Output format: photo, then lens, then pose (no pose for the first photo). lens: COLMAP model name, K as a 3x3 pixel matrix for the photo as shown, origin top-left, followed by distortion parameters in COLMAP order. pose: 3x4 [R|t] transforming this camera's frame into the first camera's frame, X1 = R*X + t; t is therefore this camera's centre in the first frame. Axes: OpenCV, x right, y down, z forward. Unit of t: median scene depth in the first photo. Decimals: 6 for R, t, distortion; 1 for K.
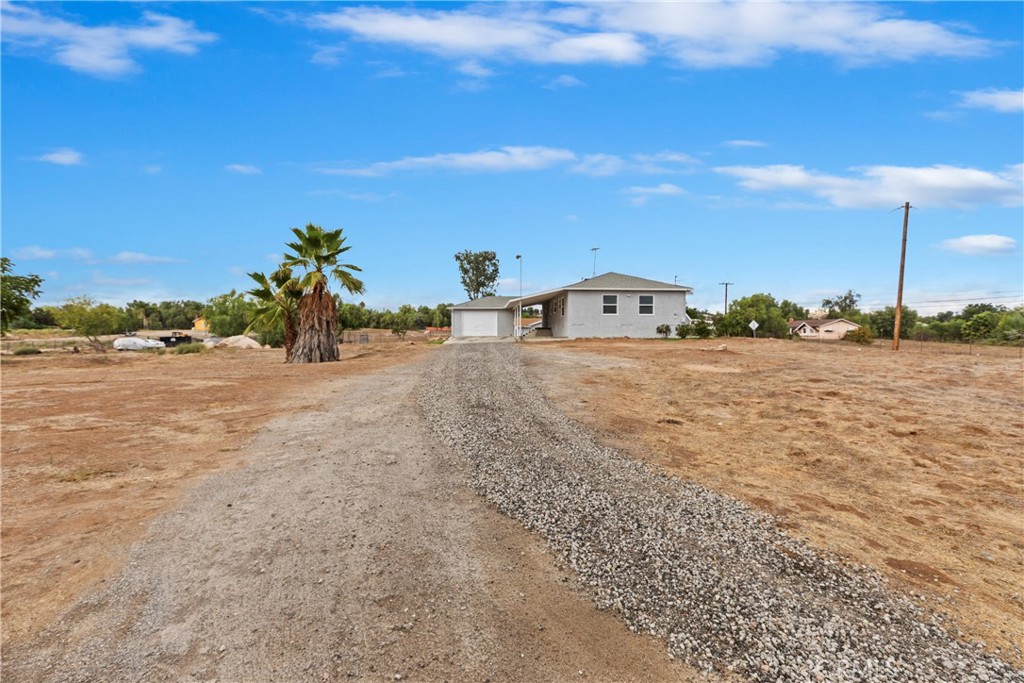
lens RADIAL K [[473.0, 0, 512.8], [0, 473.0, 320.6], [0, 0, 1]] dist [-0.000410, -0.000157]
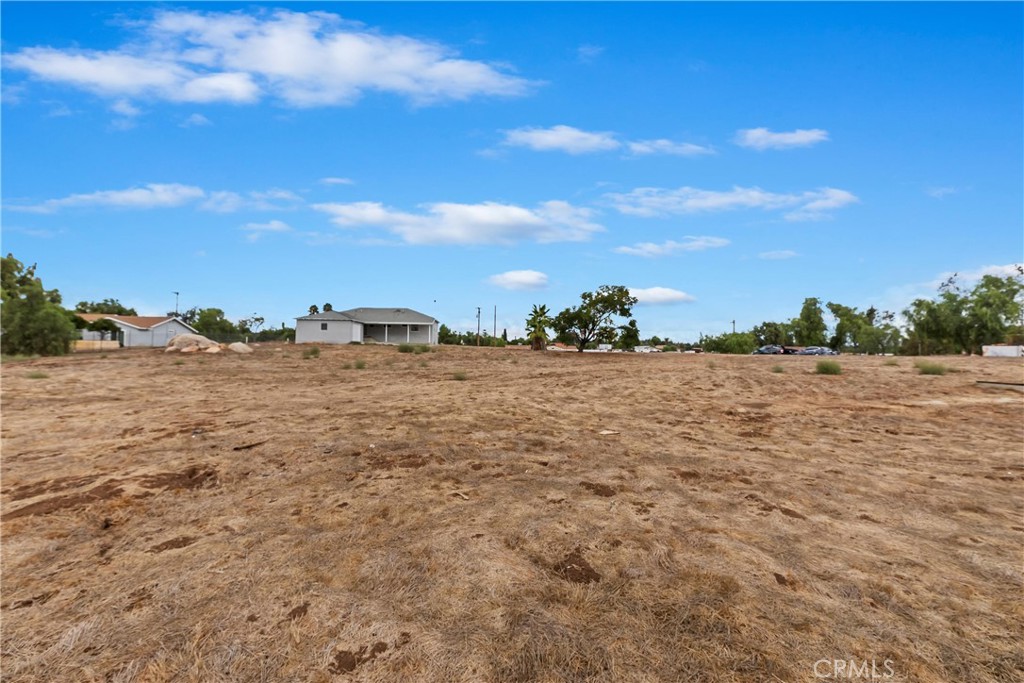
lens RADIAL K [[473.0, 0, 469.3], [0, 473.0, 343.2], [0, 0, 1]] dist [-0.000410, -0.000157]
pose [[0.999973, -0.006433, -0.003434, 0.729924], [0.006416, 0.999967, -0.004884, -0.016725], [0.003465, 0.004861, 0.999982, -0.015749]]
